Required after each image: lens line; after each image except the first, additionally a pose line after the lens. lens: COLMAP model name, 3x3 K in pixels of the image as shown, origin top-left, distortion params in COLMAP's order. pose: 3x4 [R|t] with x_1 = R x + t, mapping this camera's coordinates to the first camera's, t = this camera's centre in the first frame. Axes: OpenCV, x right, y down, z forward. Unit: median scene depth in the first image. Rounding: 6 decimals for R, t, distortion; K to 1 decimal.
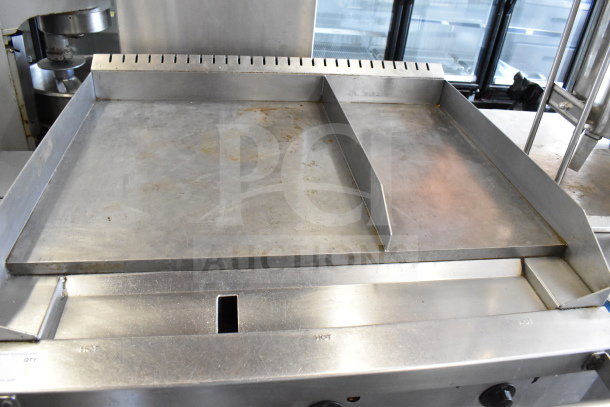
lens RADIAL K [[468.0, 0, 305.0], [0, 468.0, 203.5], [0, 0, 1]] dist [-0.090427, 0.010144]
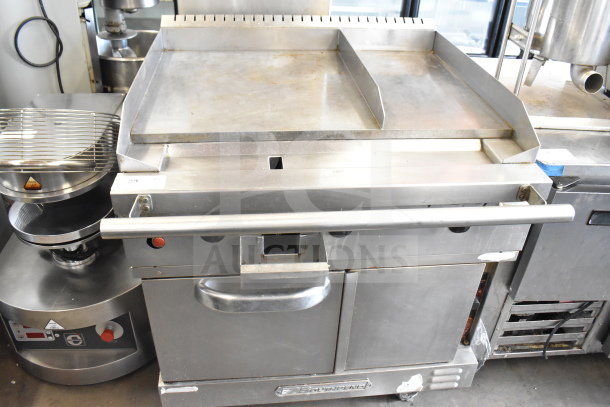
lens RADIAL K [[498.1, 0, 305.0], [0, 498.1, 203.5], [0, 0, 1]] dist [-0.085769, 0.002585]
pose [[0.998989, -0.013903, -0.042748, -0.002645], [0.013510, 0.999864, -0.009467, 0.226257], [0.042874, 0.008880, 0.999041, -0.369449]]
